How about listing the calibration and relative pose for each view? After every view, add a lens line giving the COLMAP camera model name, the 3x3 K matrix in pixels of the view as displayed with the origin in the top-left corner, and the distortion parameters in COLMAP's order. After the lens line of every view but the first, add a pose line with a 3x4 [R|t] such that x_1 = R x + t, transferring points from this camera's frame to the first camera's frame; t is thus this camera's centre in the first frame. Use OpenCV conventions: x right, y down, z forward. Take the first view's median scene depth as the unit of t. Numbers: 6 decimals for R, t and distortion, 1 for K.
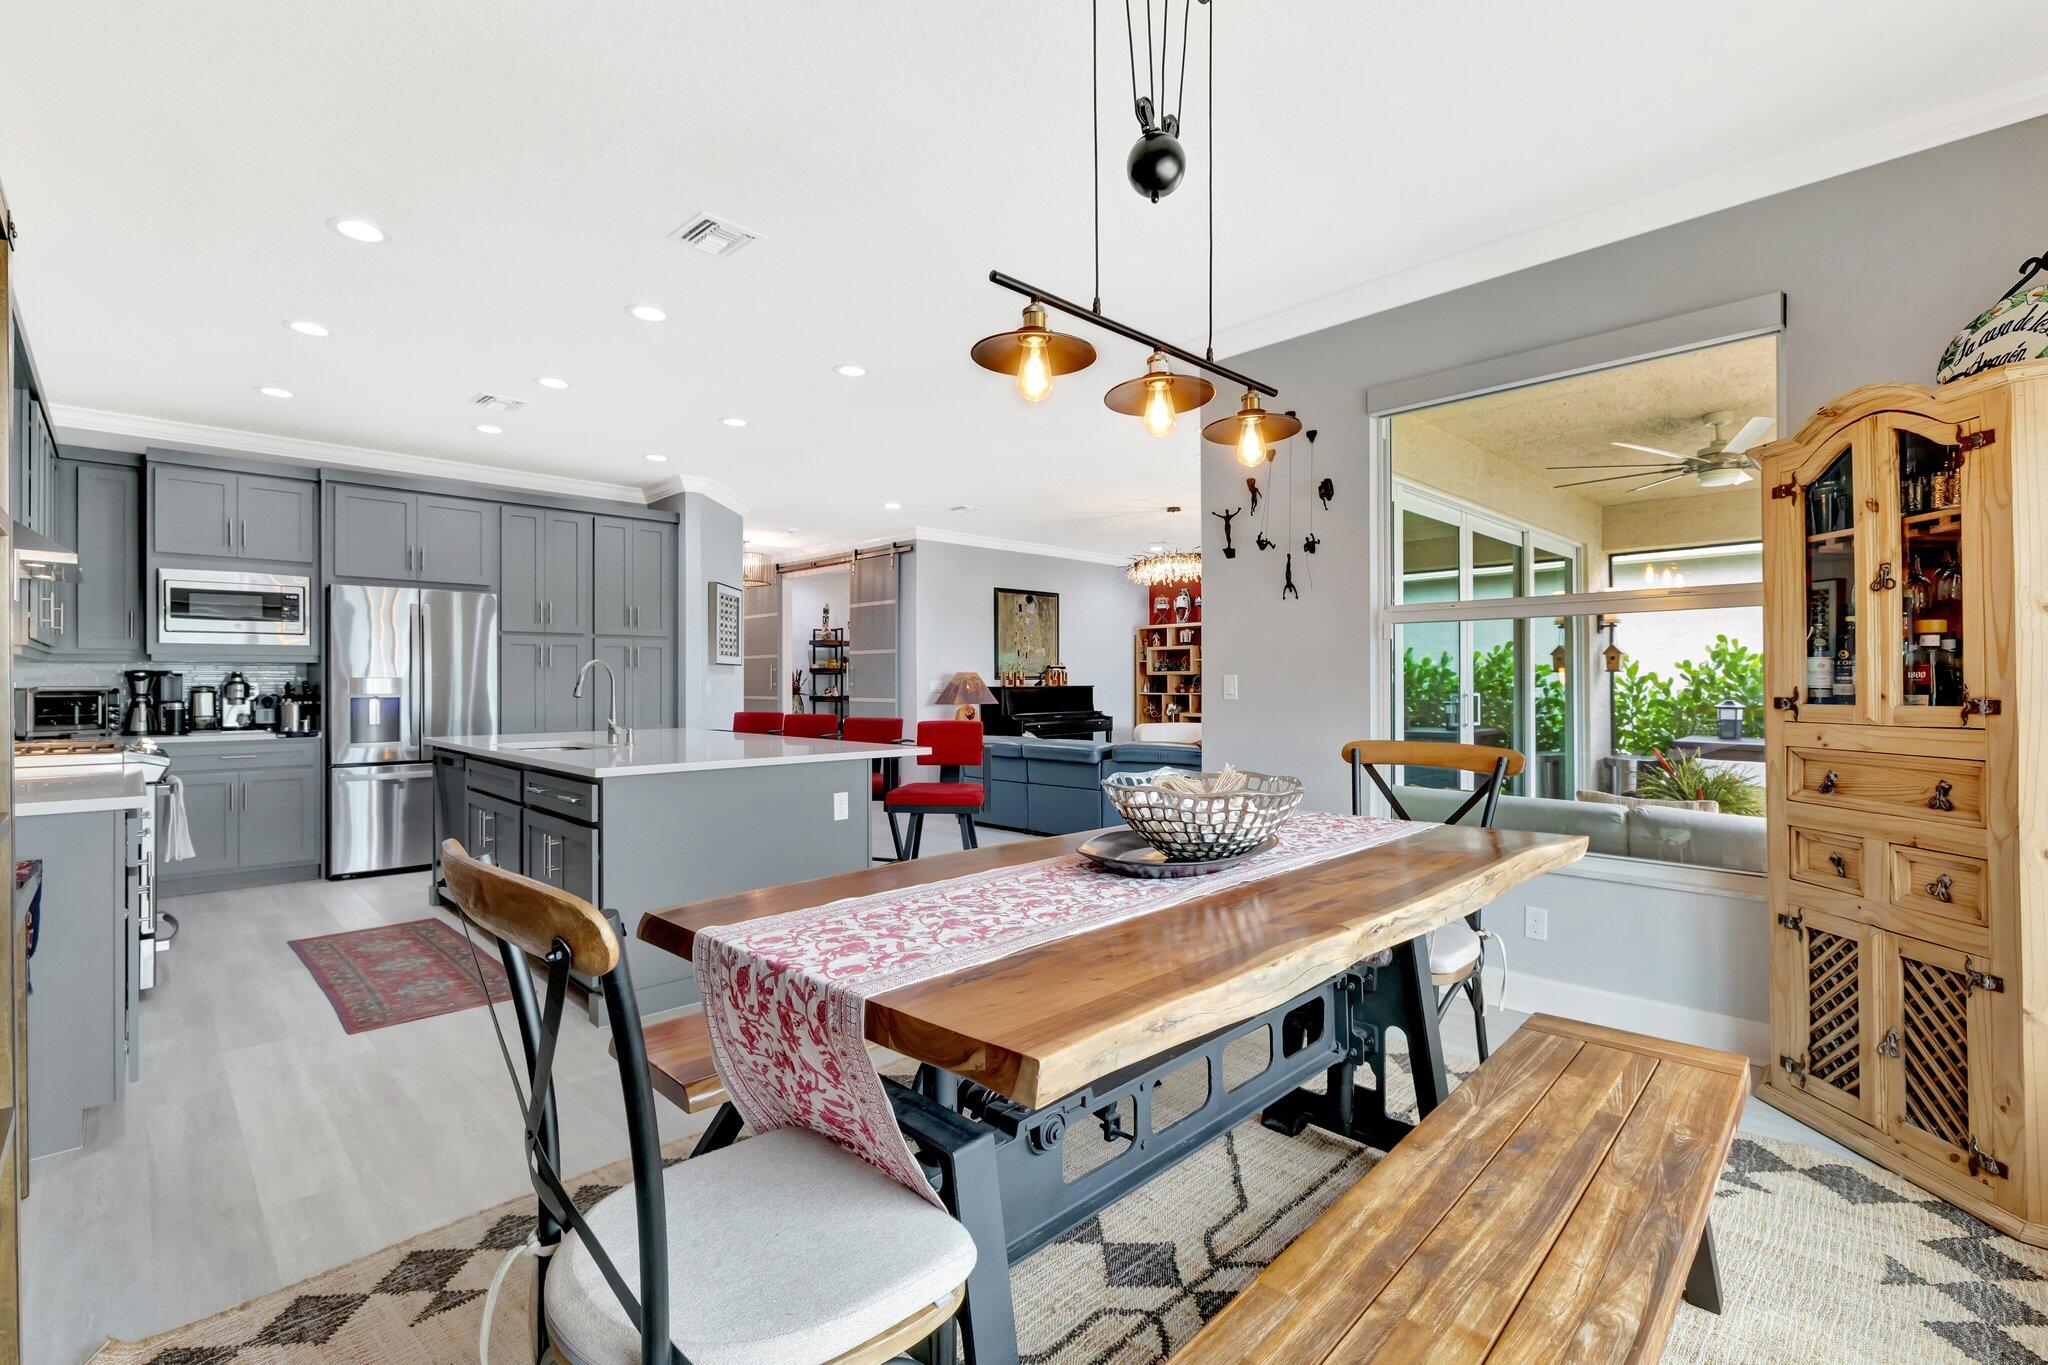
lens RADIAL K [[882.5, 0, 1019.1], [0, 882.5, 676.6], [0, 0, 1]] dist [-0.001820, 0.000015]
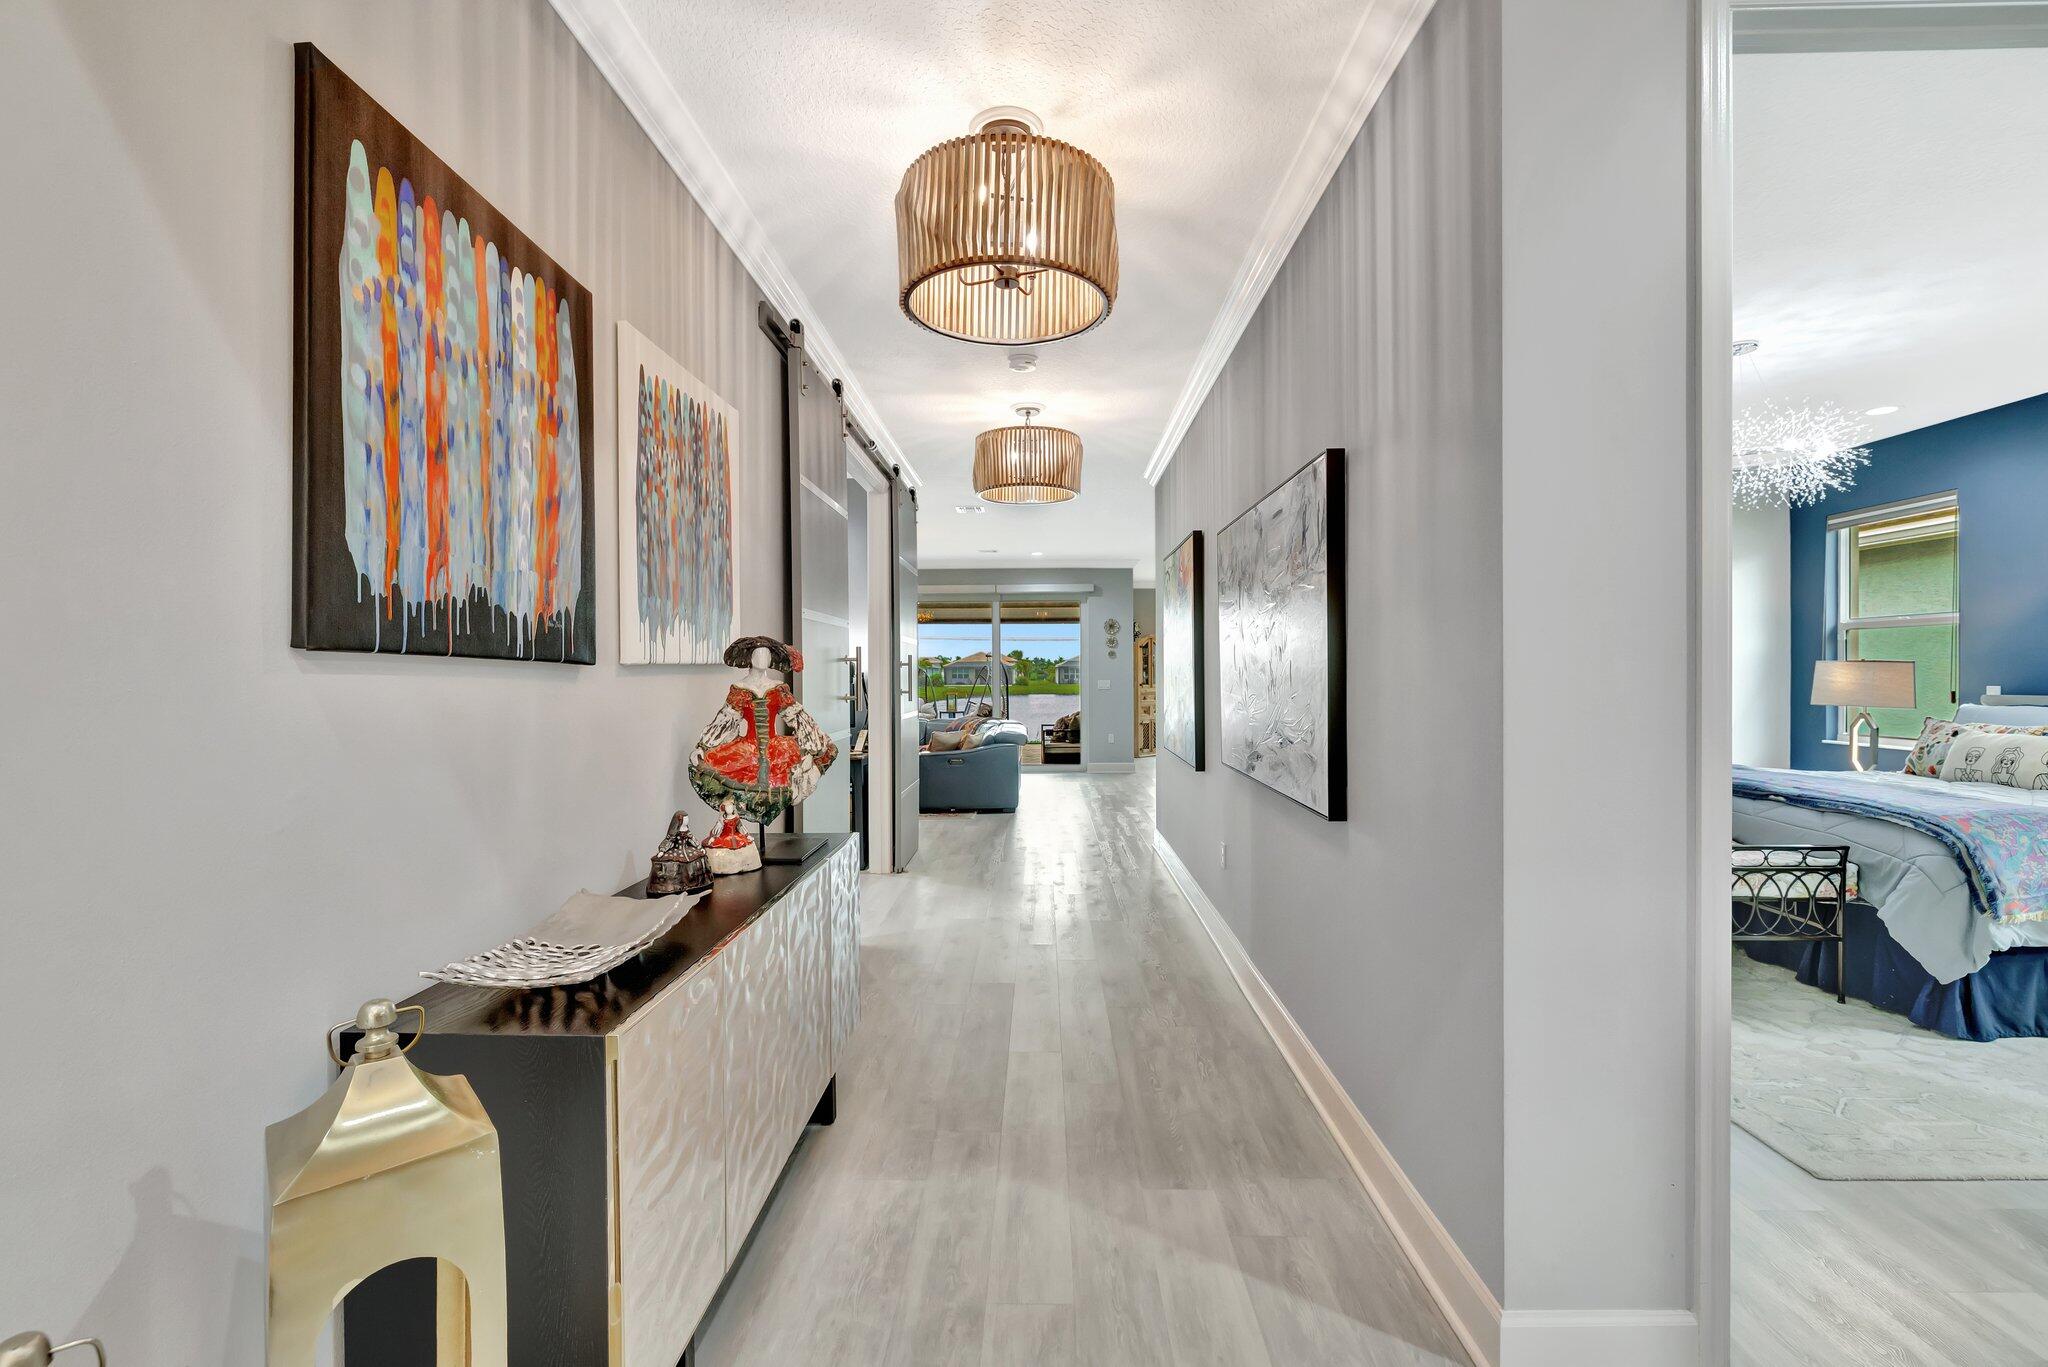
lens RADIAL K [[882.5, 0, 1040.7], [0, 882.5, 683.9], [0, 0, 1]] dist [-0.001820, 0.000015]
pose [[-0.715631, -0.005283, 0.698458, -3.066110], [-0.002681, 0.999985, 0.004817, 0.000499], [-0.698473, 0.001574, -0.715635, 6.474112]]
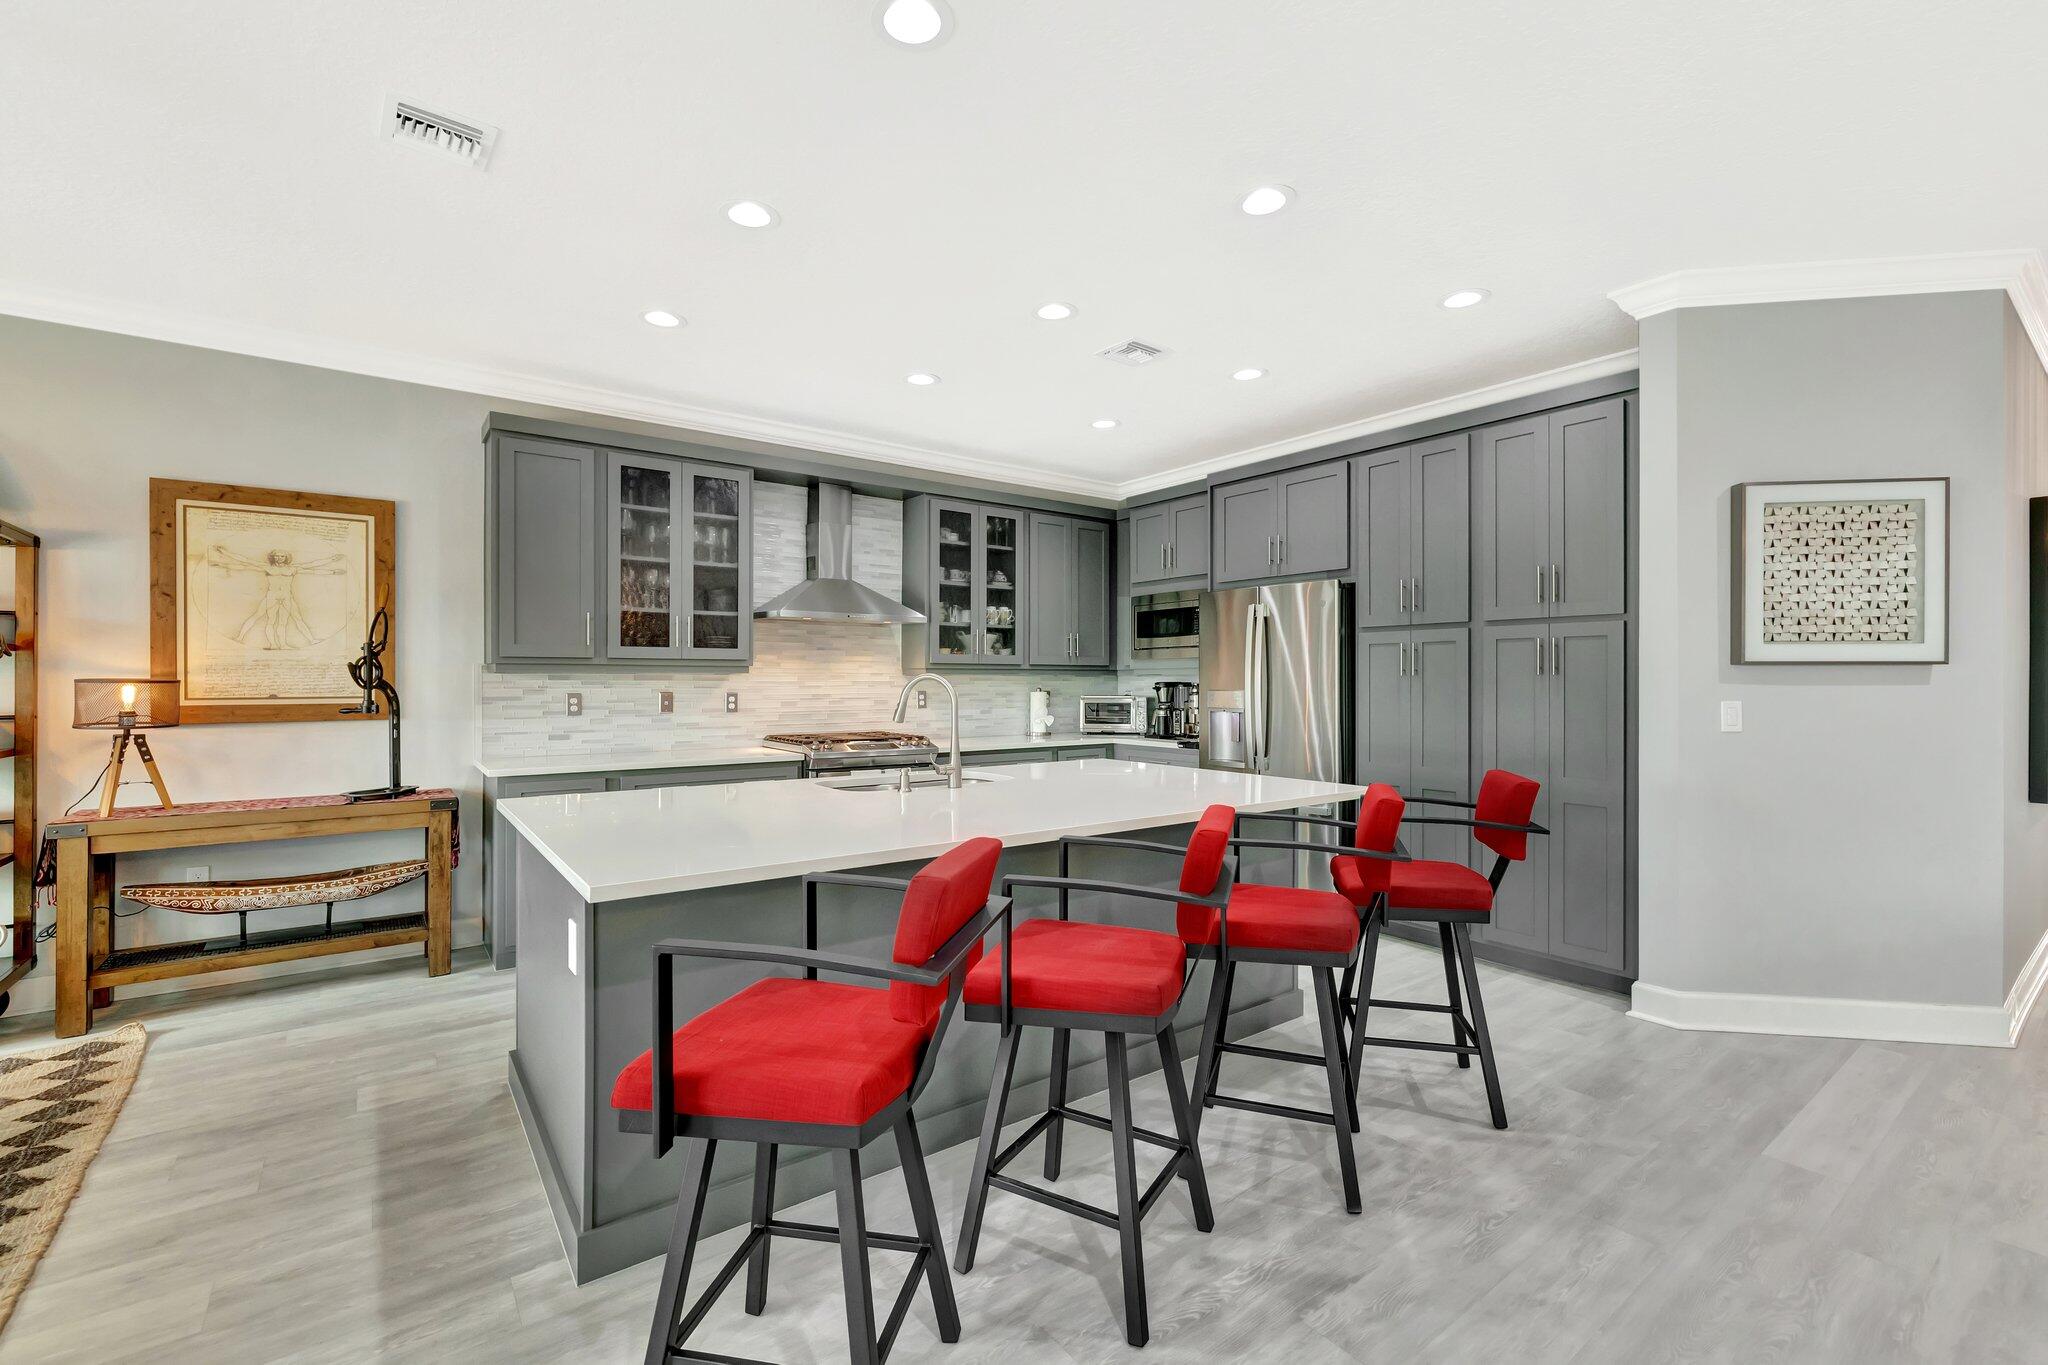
lens RADIAL K [[882.5, 0, 1014.8], [0, 882.5, 676.9], [0, 0, 1]] dist [-0.001820, 0.000015]
pose [[-0.132426, -0.003489, -0.991187, 0.548415], [0.006034, 0.999972, -0.004326, -0.027702], [0.991174, -0.006553, -0.132402, 2.457381]]
